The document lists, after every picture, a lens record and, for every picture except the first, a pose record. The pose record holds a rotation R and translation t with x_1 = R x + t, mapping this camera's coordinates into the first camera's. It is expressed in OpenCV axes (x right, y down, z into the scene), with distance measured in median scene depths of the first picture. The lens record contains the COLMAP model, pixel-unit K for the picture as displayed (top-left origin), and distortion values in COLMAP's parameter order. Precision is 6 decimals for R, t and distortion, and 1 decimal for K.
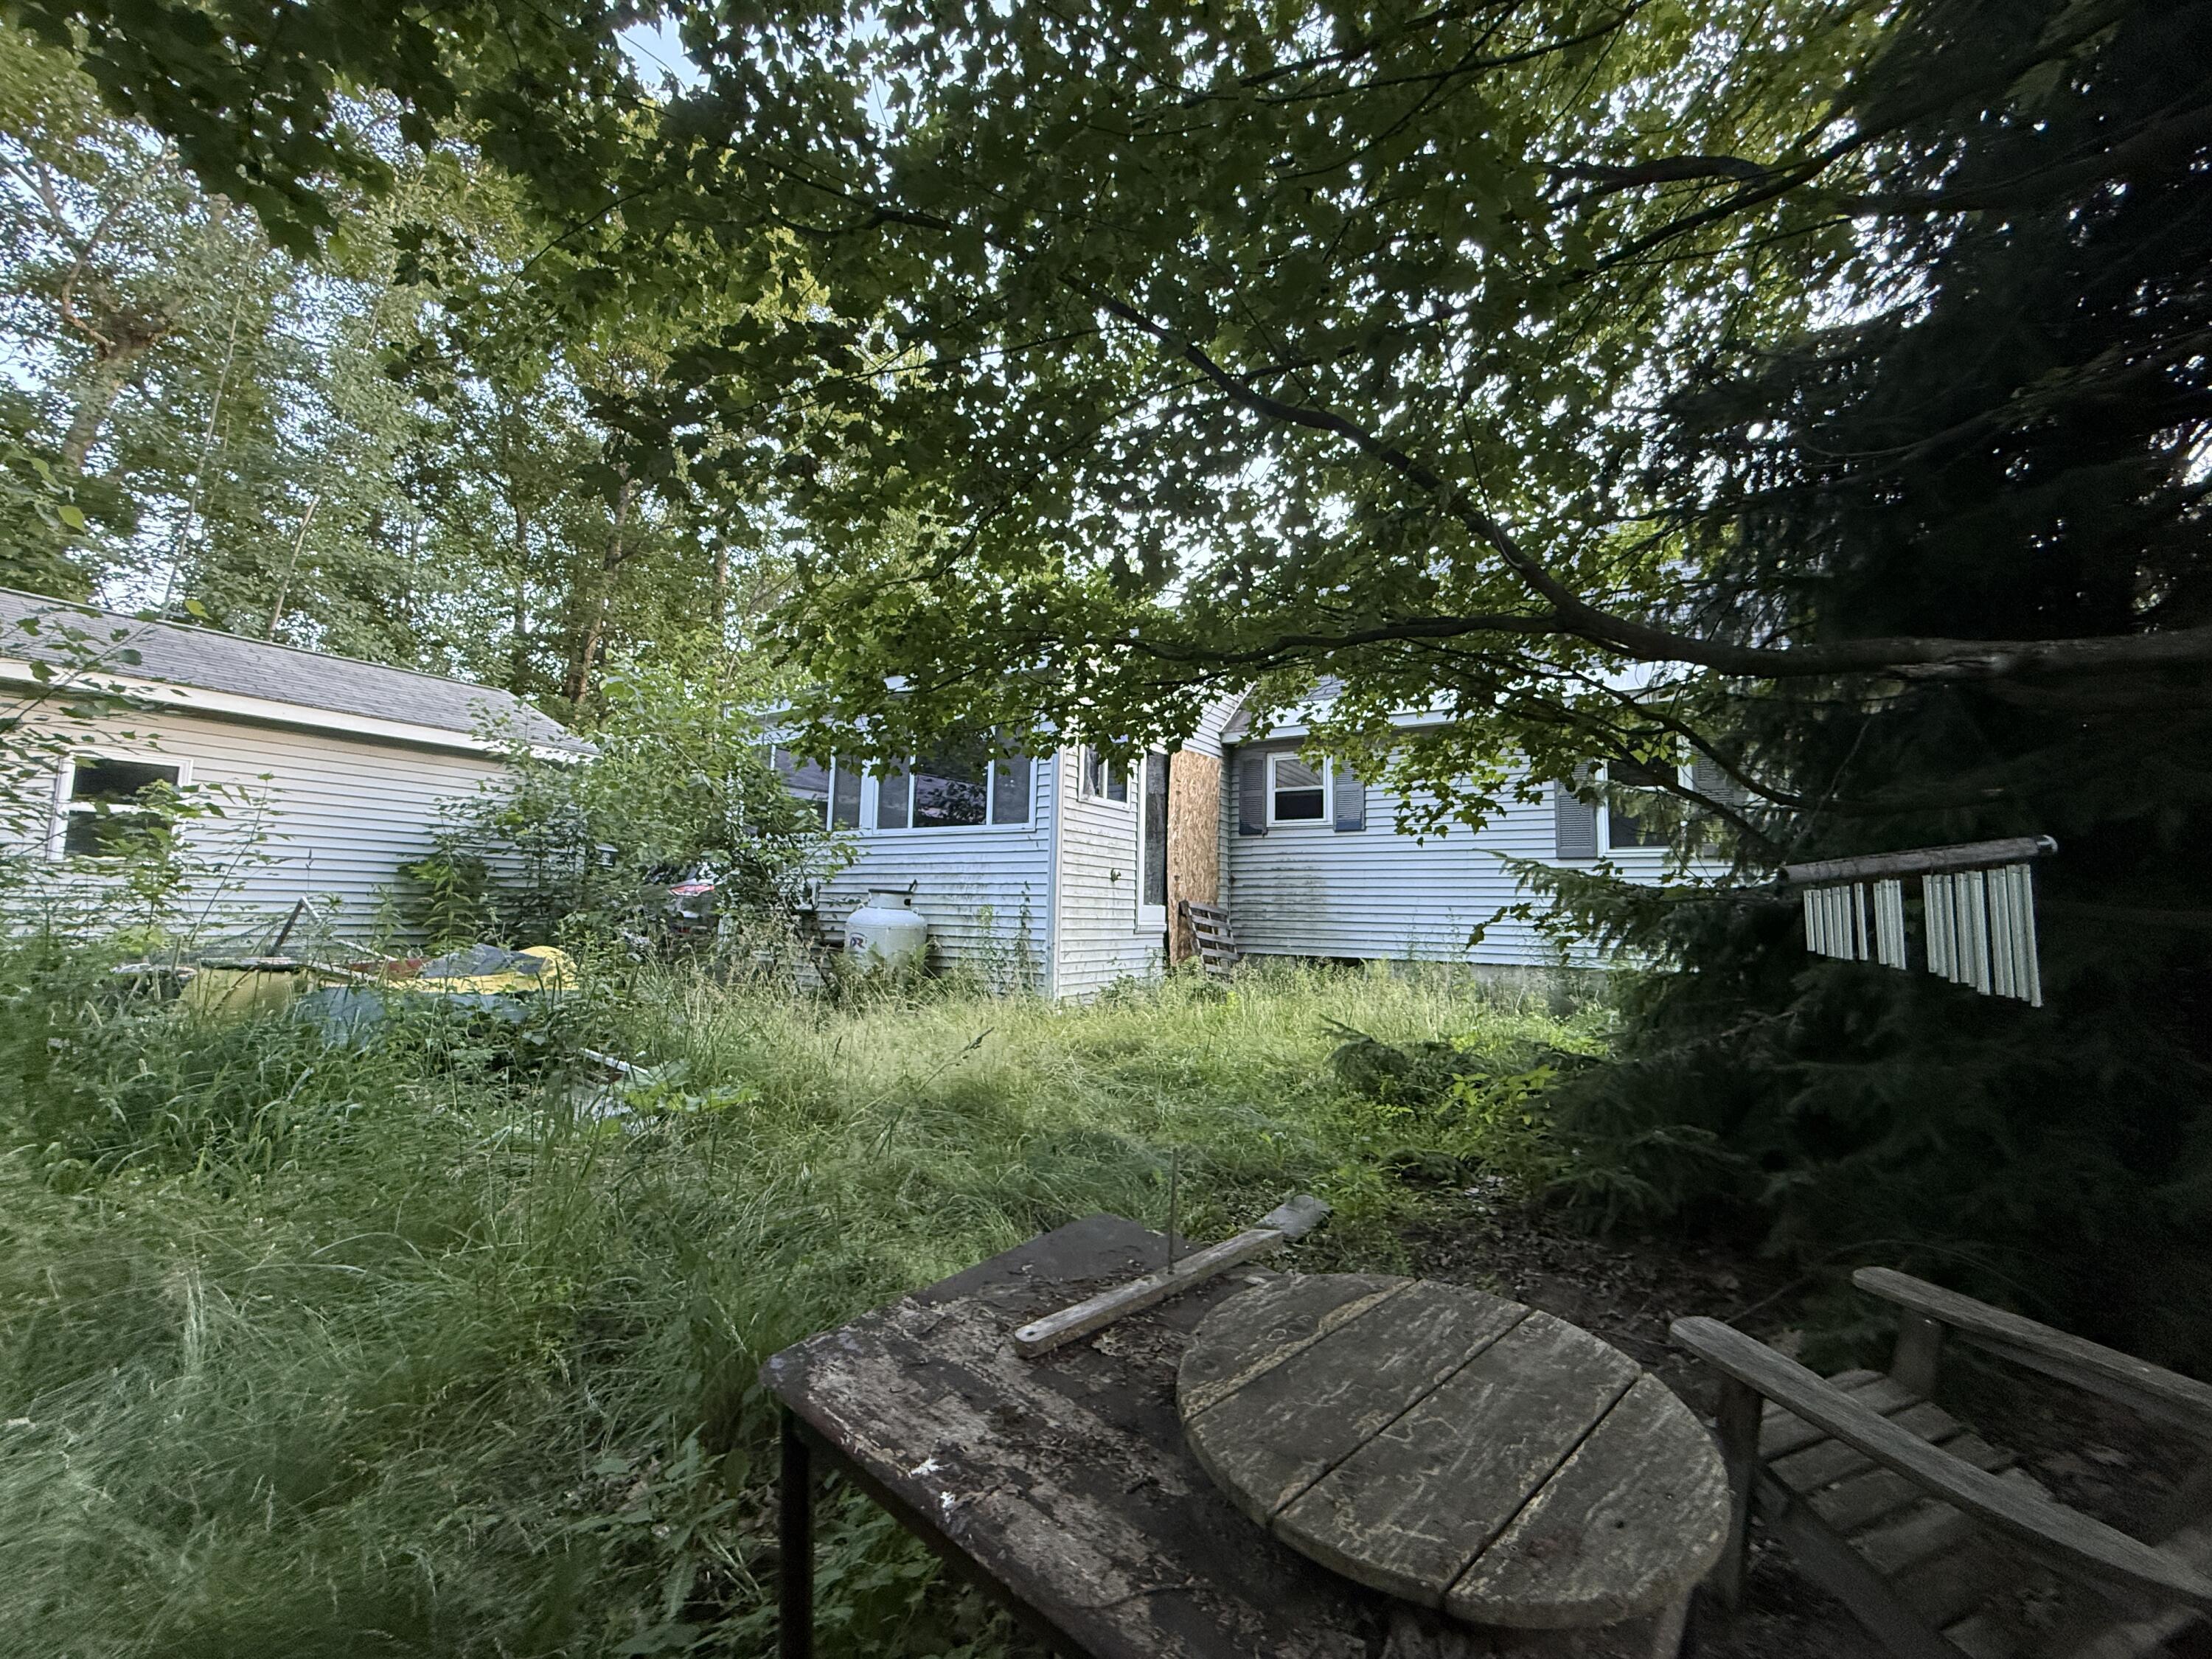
lens RADIAL K [[883.8, 0, 1102.4], [0, 883.8, 827.8], [0, 0, 1]] dist [-0.001124, 0.000240]
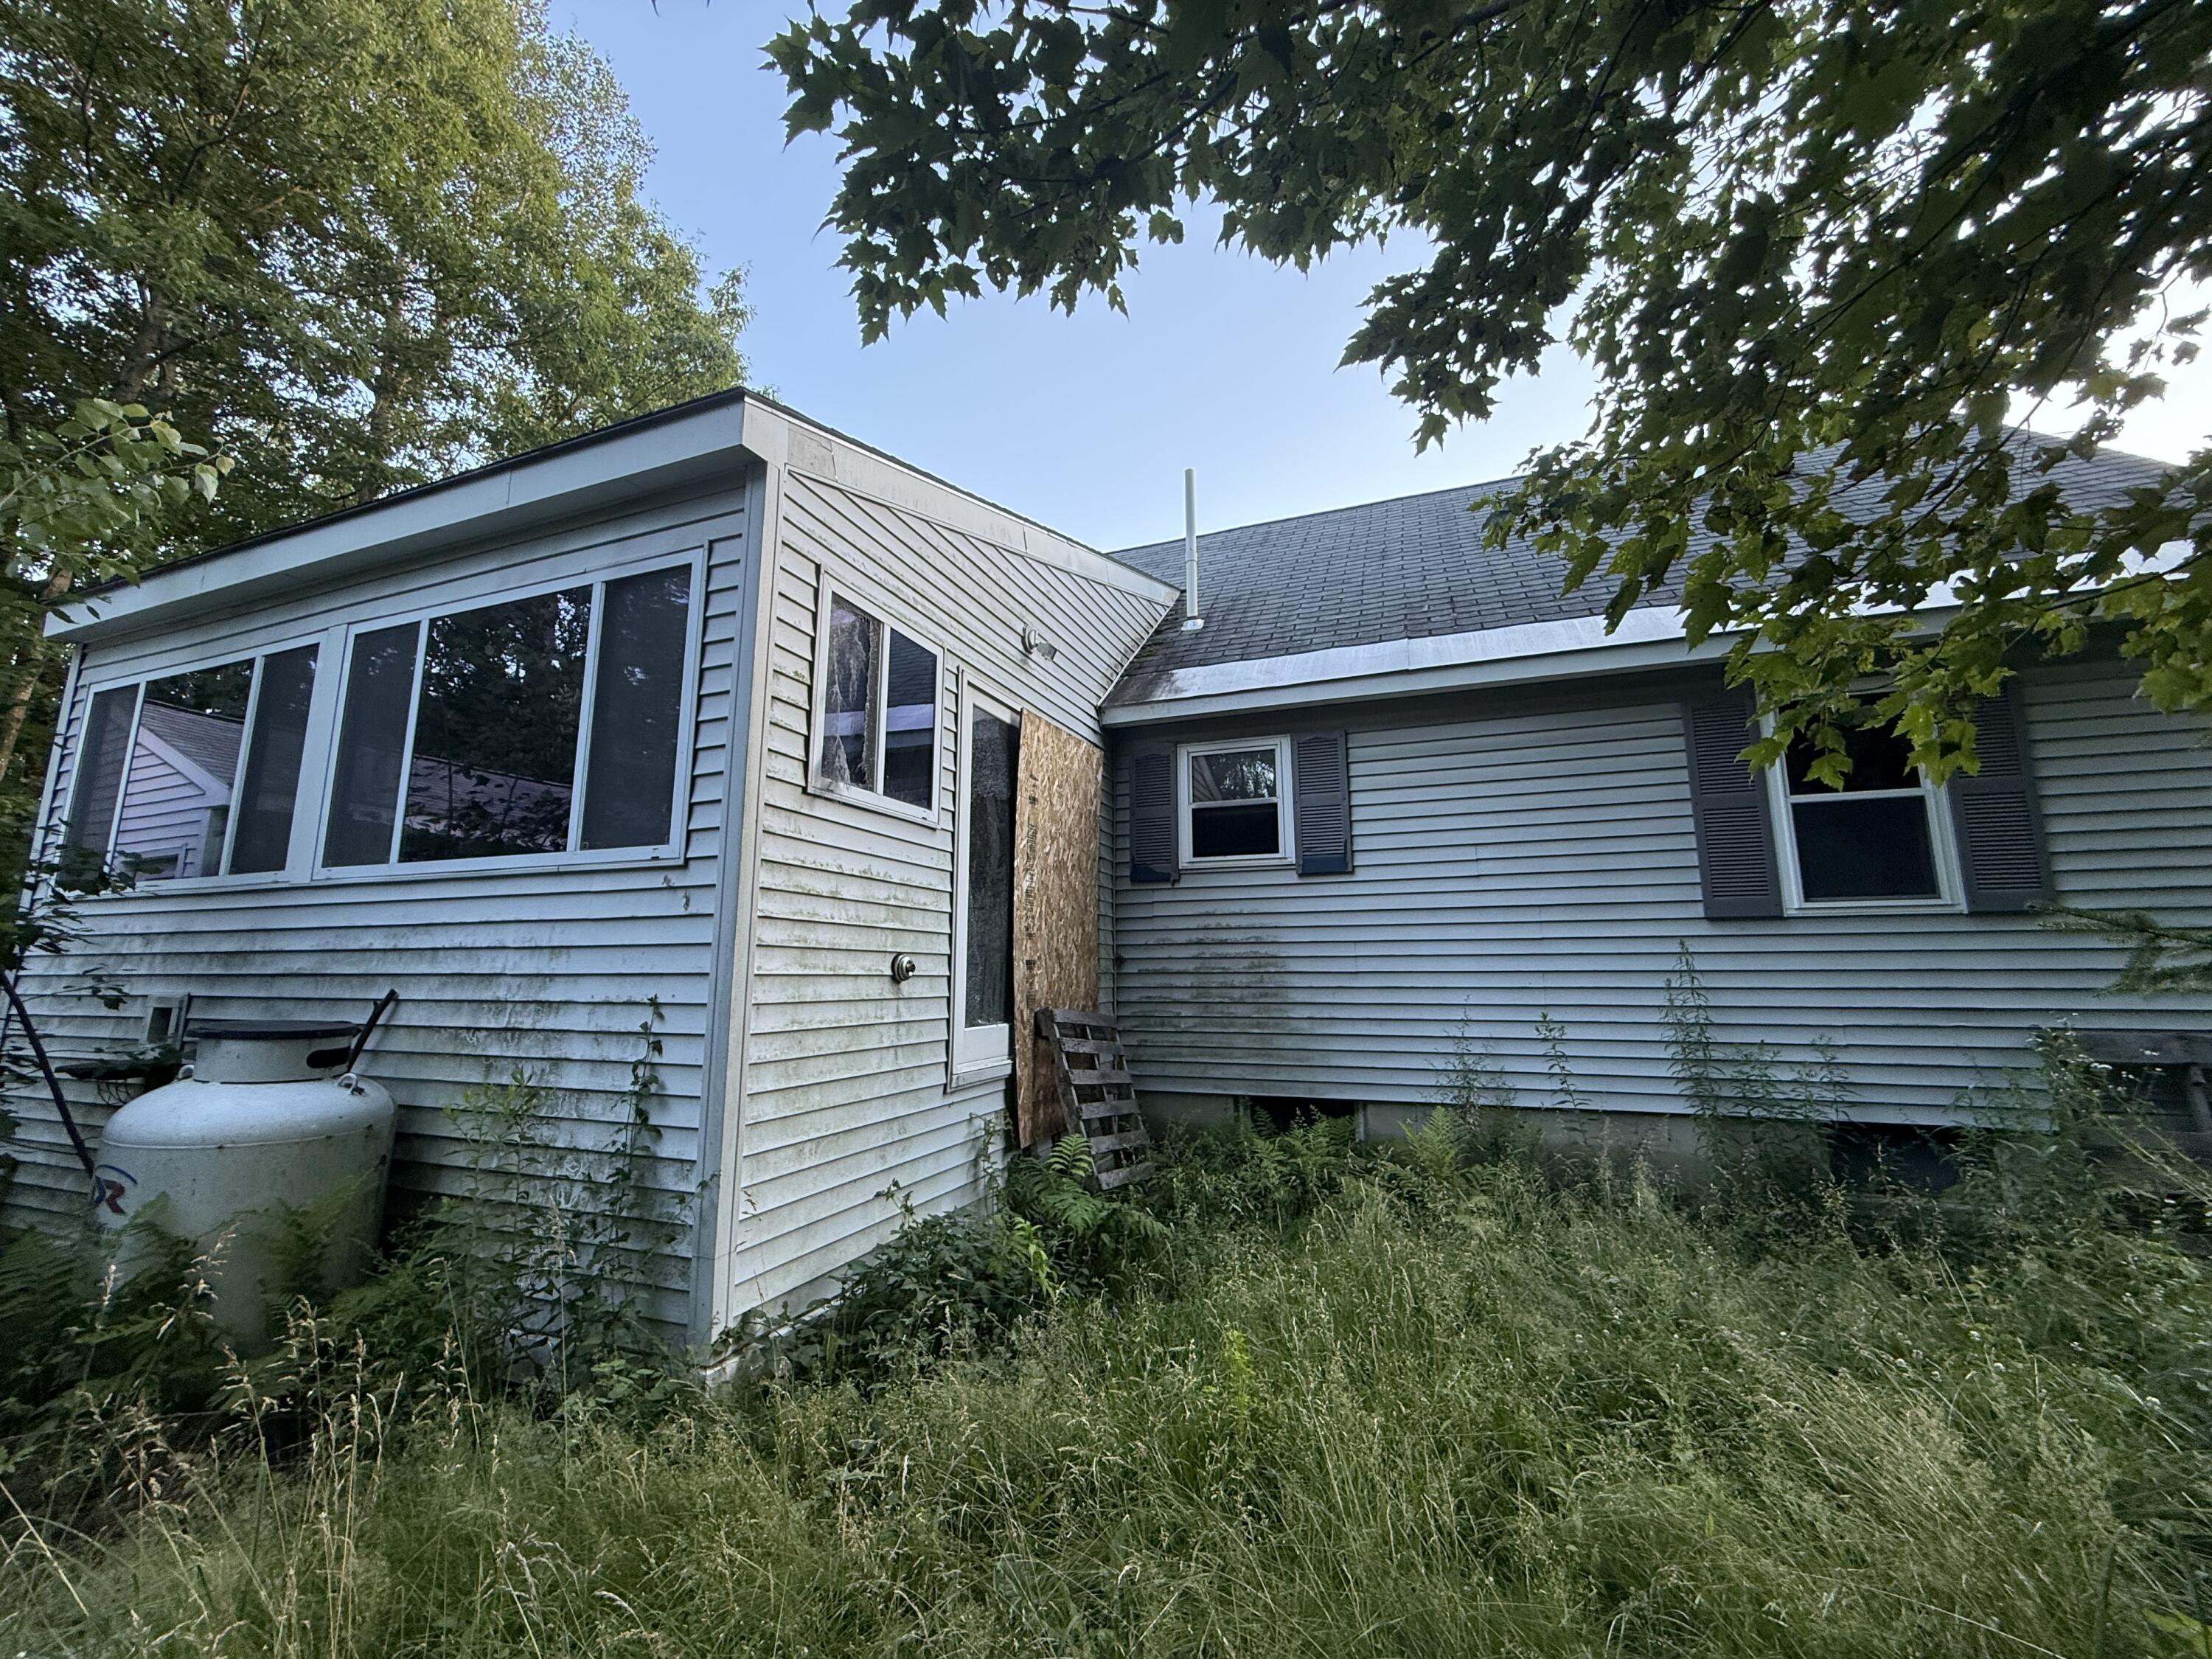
lens RADIAL K [[883.8, 0, 1101.0], [0, 883.8, 820.7], [0, 0, 1]] dist [-0.001124, 0.000240]
pose [[0.979439, 0.010515, 0.201468, 0.020775], [0.004533, 0.997241, -0.074089, 0.011934], [-0.201691, 0.073479, 0.976689, 0.504068]]
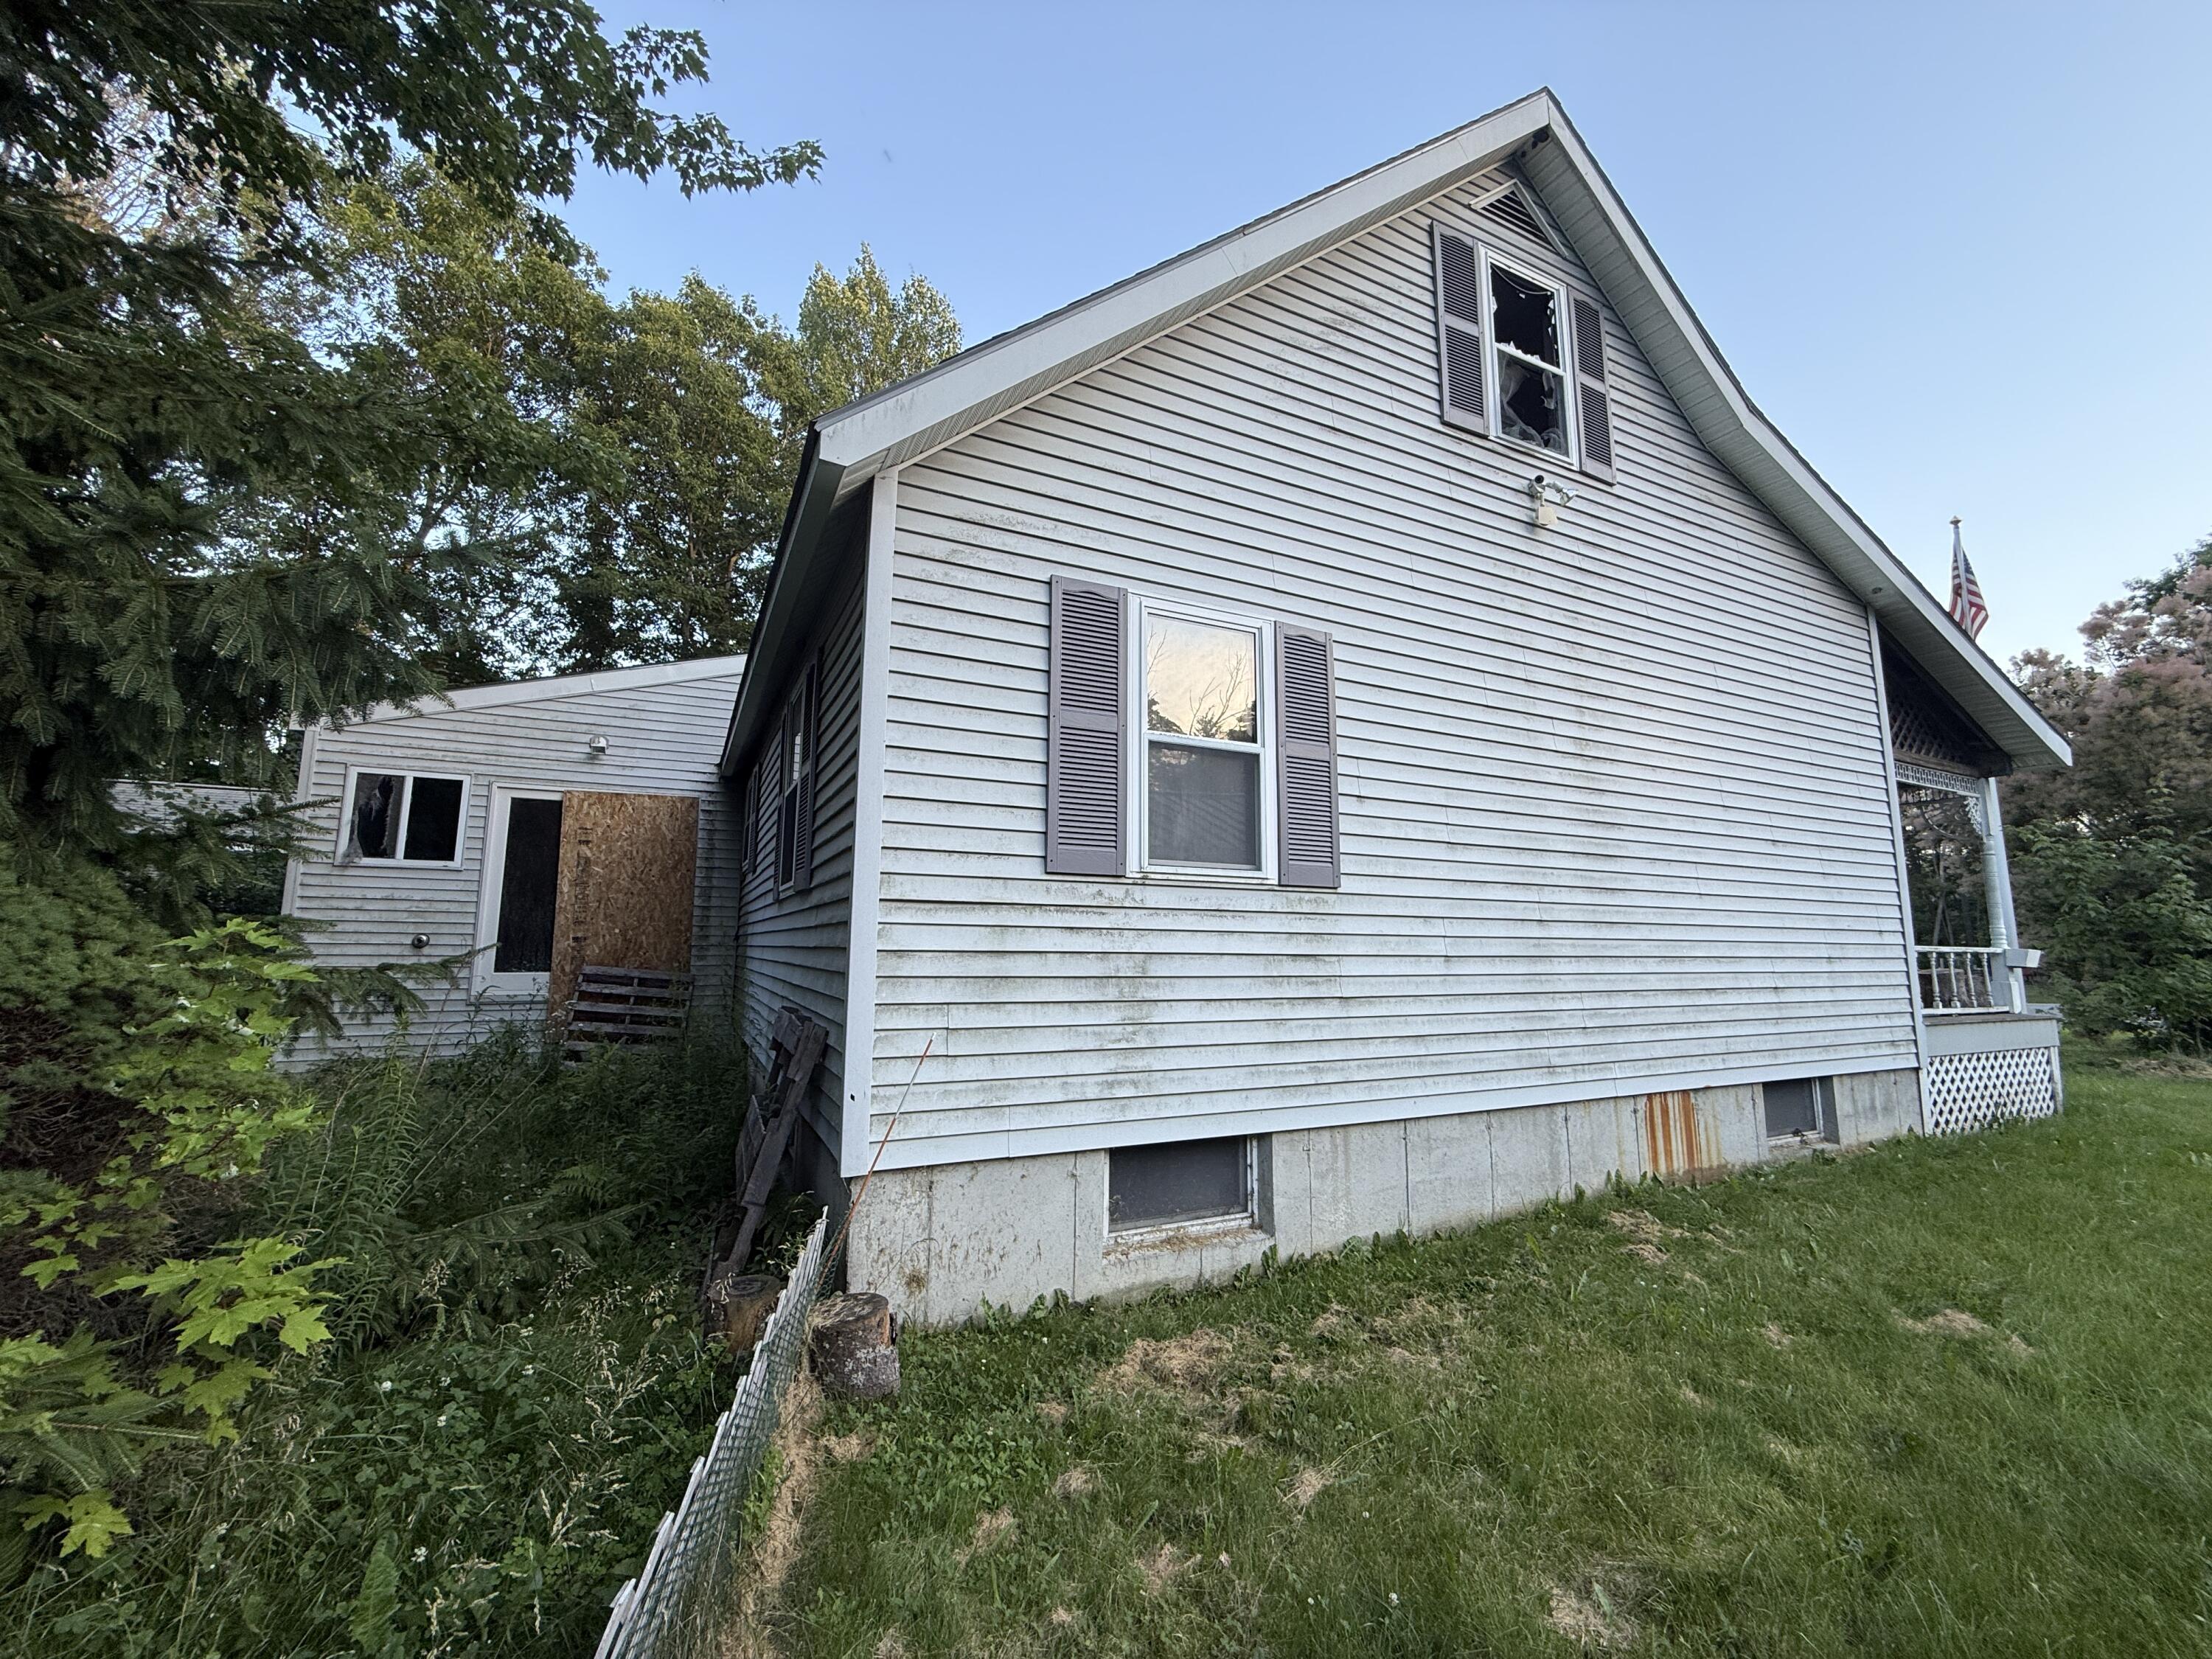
lens RADIAL K [[883.8, 0, 1108.2], [0, 883.8, 828.0], [0, 0, 1]] dist [-0.001124, 0.000240]
pose [[0.856861, -0.093619, -0.506977, 1.014784], [0.064559, 0.995118, -0.074646, 0.047137], [0.511490, 0.031231, 0.858721, 0.533261]]
